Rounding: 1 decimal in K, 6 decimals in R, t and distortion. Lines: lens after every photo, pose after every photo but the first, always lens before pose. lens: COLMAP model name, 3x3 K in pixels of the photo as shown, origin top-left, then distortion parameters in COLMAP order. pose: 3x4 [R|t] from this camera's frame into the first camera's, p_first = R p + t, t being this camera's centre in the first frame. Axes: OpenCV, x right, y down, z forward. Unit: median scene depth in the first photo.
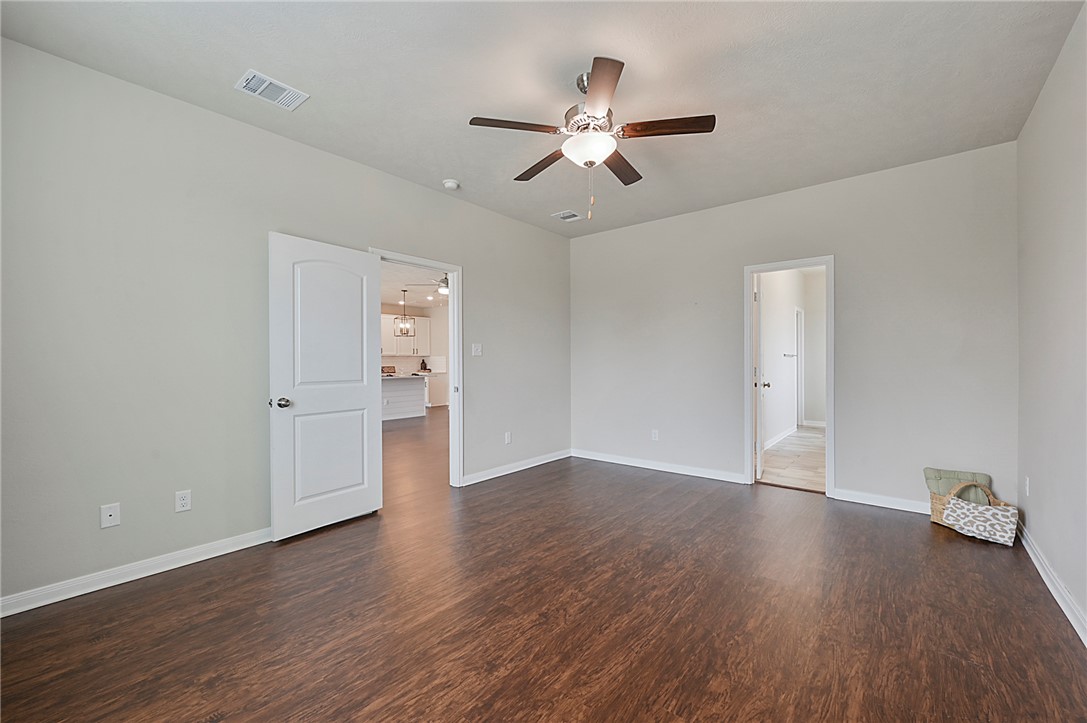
lens RADIAL K [[441.0, 0, 543.5], [0, 441.0, 361.5], [0, 0, 1]] dist [0.000491, 0.000051]
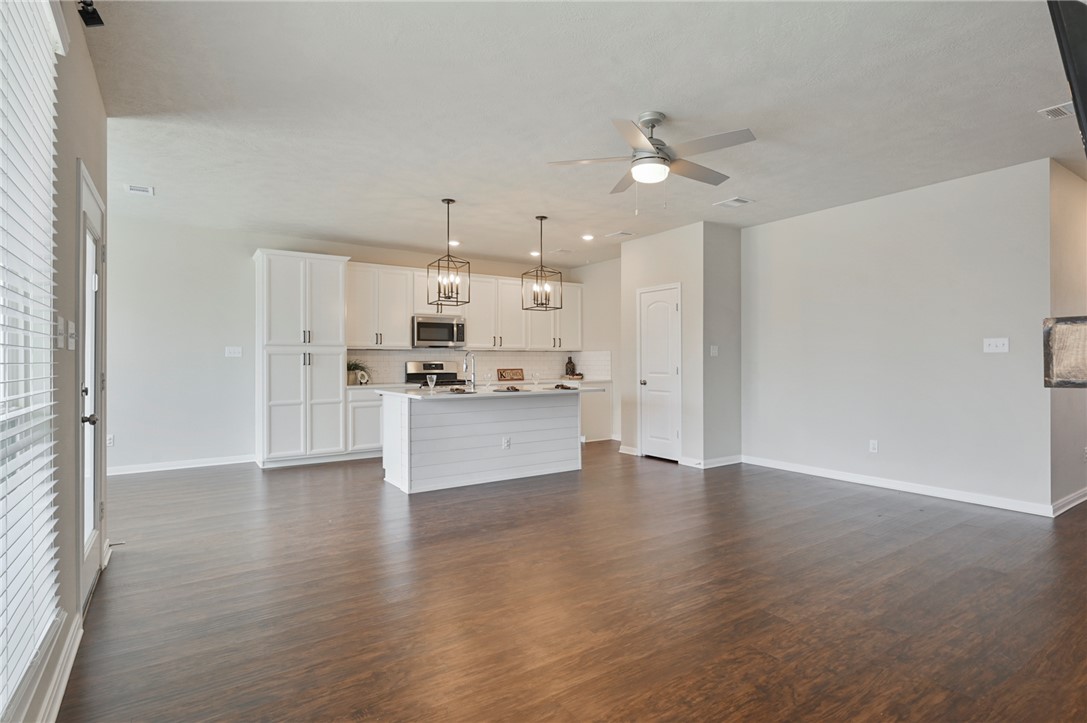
lens RADIAL K [[537.2, 0, 543.5], [0, 537.2, 361.5], [0, 0, 1]] dist [0.000078, -0.000240]
pose [[0.958671, 0.004373, -0.284484, -0.139365], [-0.003948, 0.999990, 0.002066, 0.000128], [0.284490, -0.000858, 0.958679, 0.417289]]
